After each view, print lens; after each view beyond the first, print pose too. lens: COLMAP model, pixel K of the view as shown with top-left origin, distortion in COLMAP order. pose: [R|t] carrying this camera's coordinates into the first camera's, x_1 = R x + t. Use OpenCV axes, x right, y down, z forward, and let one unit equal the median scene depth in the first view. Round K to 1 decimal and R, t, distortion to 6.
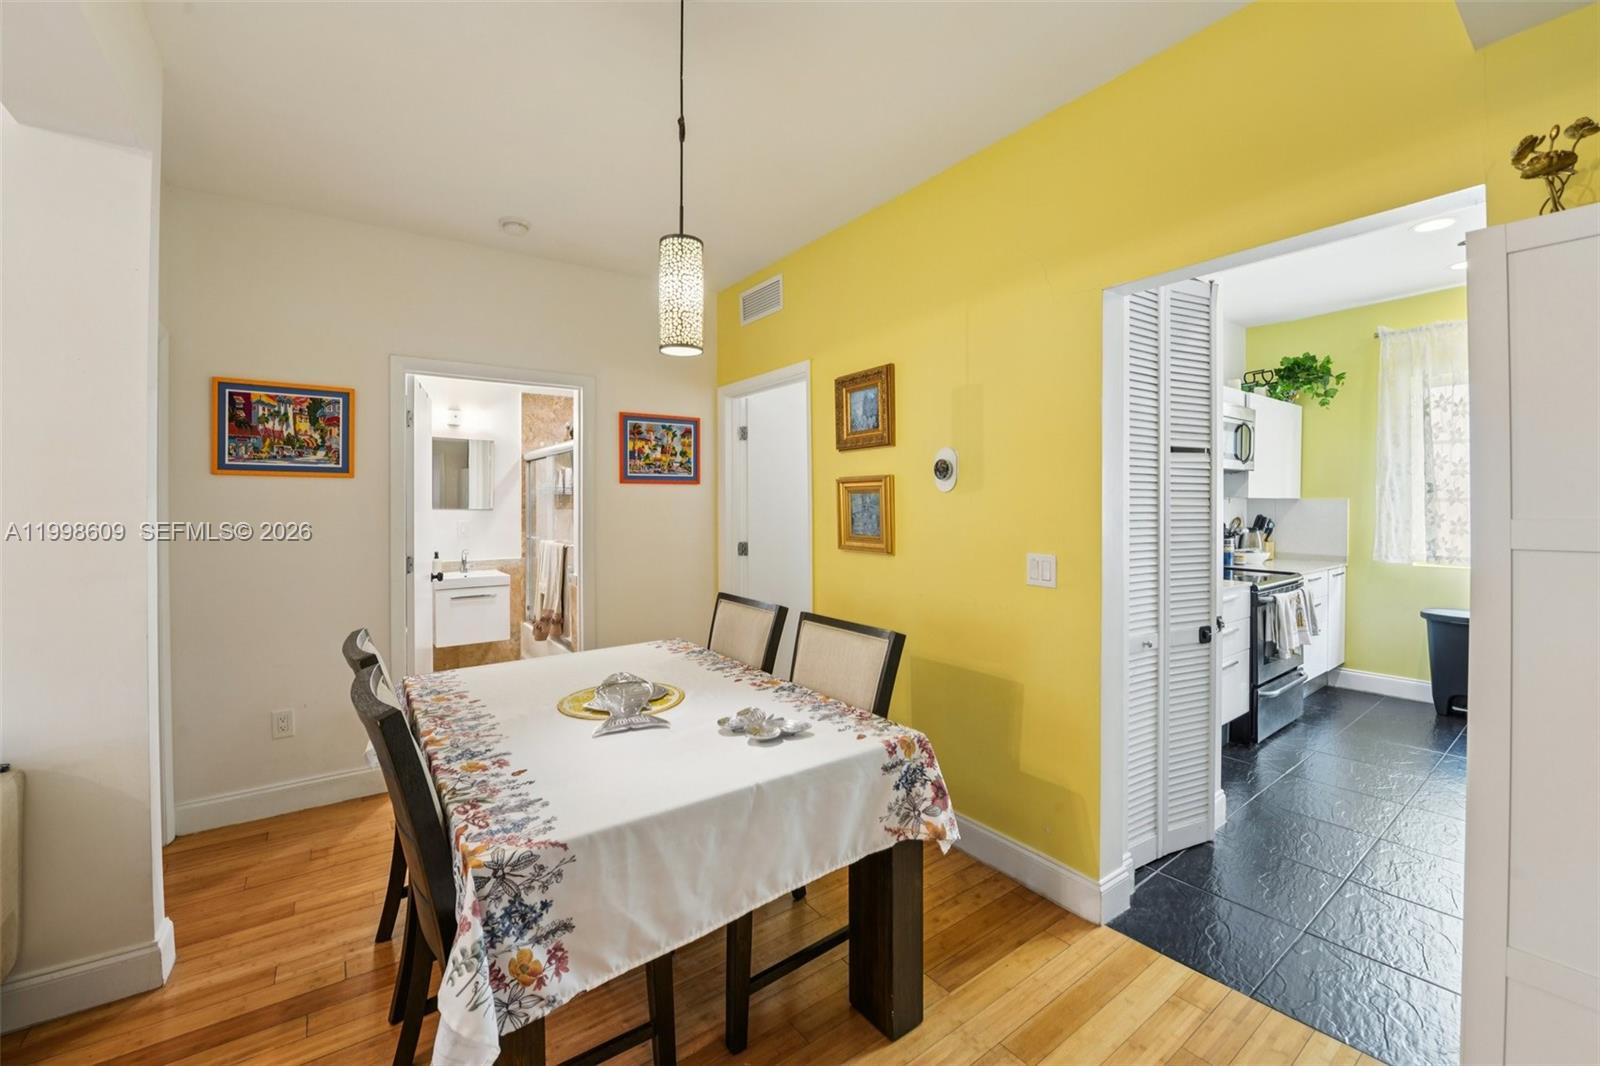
lens RADIAL K [[633.7, 0, 803.2], [0, 633.7, 499.9], [0, 0, 1]] dist [-0.022494, -0.000121]
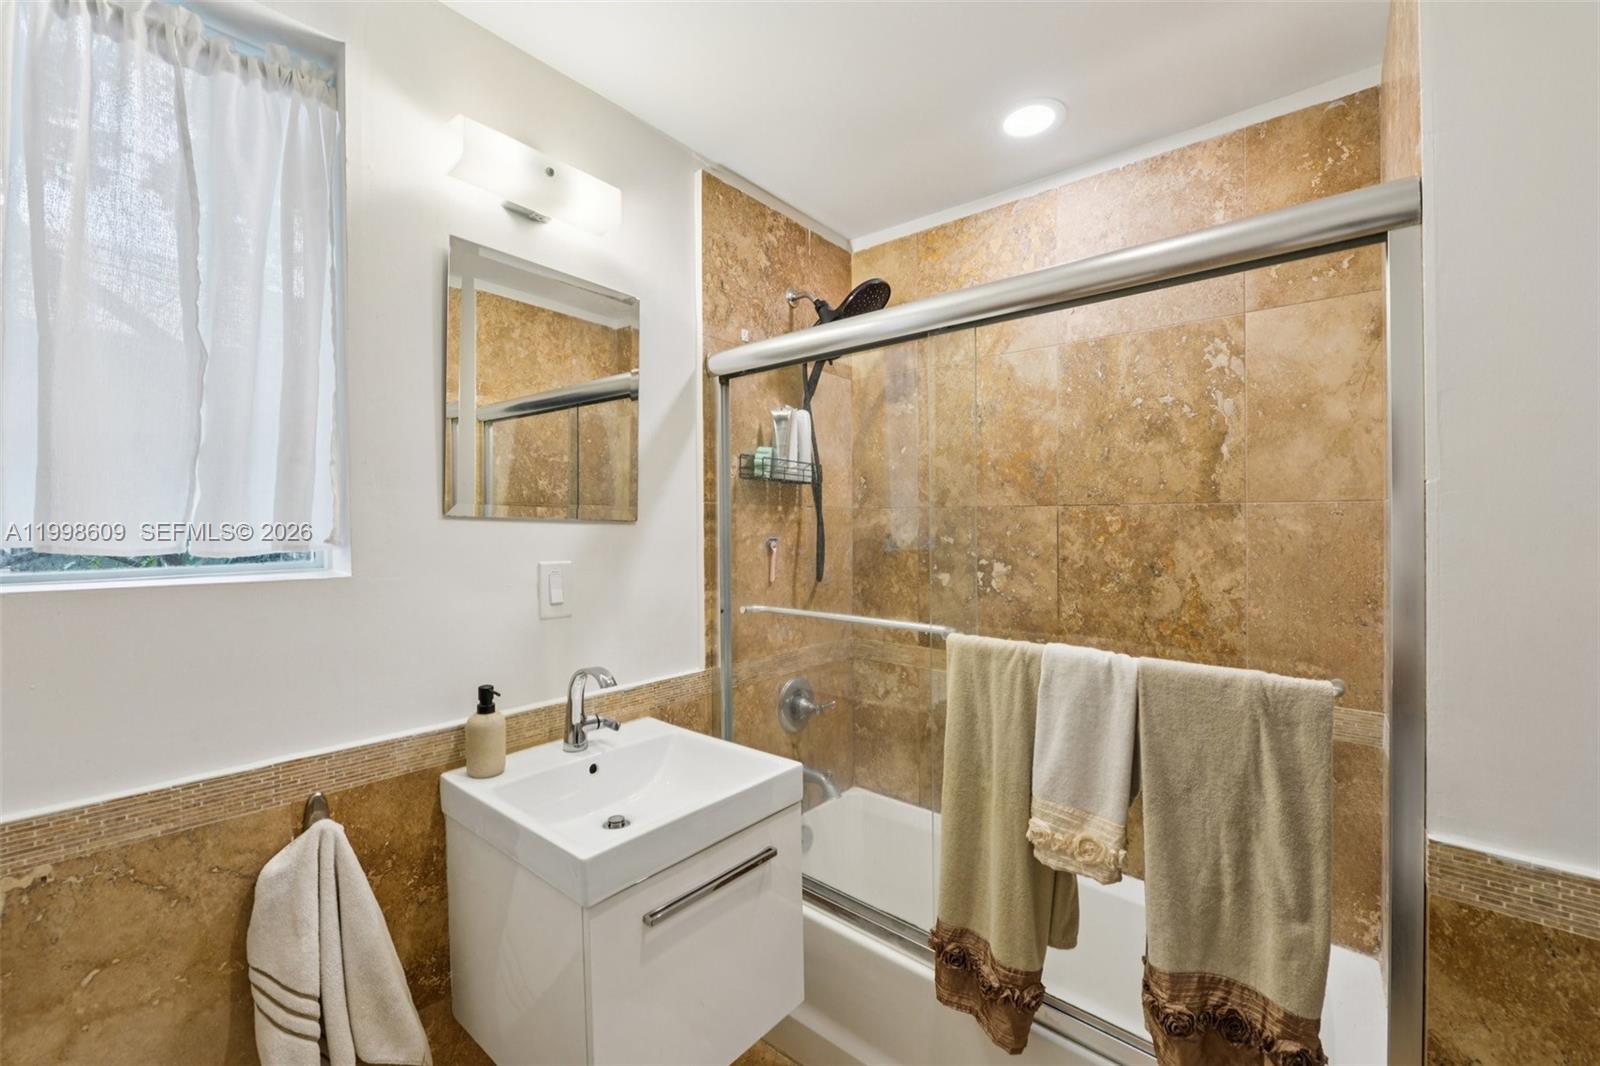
lens RADIAL K [[643.6, 0, 806.1], [0, 643.6, 520.8], [0, 0, 1]] dist [-0.019933, -0.000307]
pose [[0.967935, 0.001475, 0.251195, -1.473400], [-0.000480, 0.999992, -0.004025, 0.048685], [-0.251199, 0.003776, 0.967928, 2.025263]]
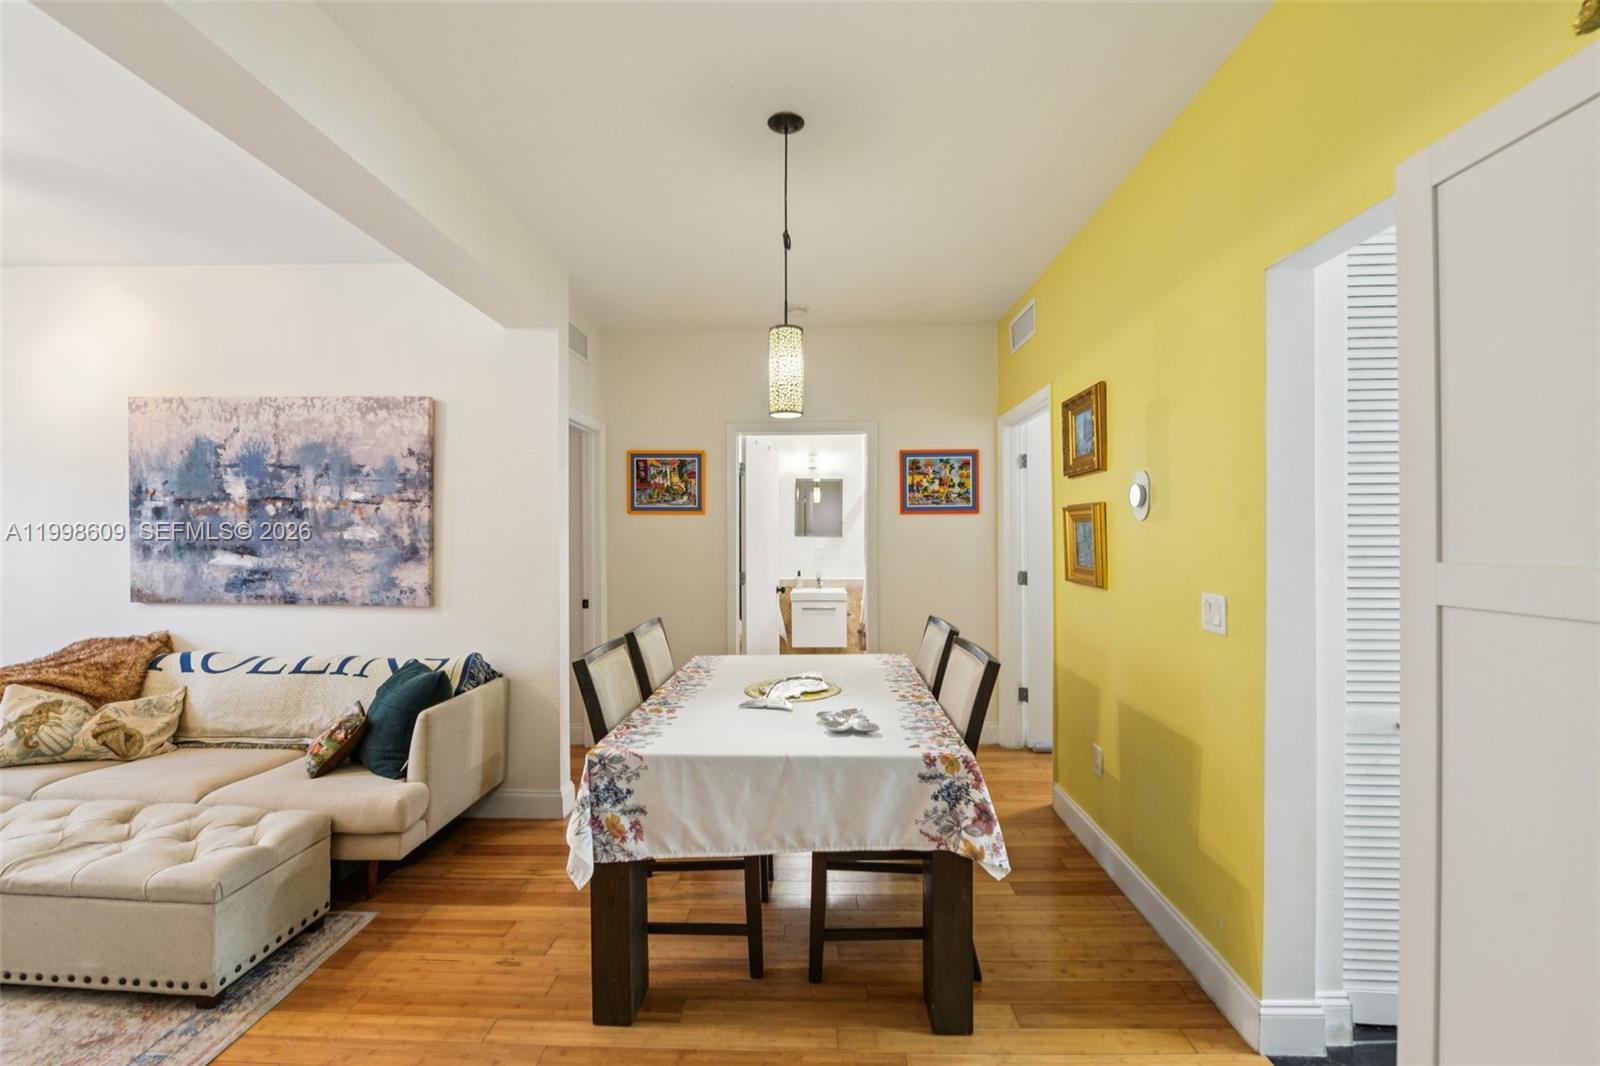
lens RADIAL K [[643.6, 0, 806.1], [0, 643.6, 520.8], [0, 0, 1]] dist [-0.019933, -0.000307]
pose [[0.798344, -0.010784, -0.602106, 0.563123], [0.005886, 0.999932, -0.010105, -0.008876], [0.602173, 0.004523, 0.798352, -0.012628]]
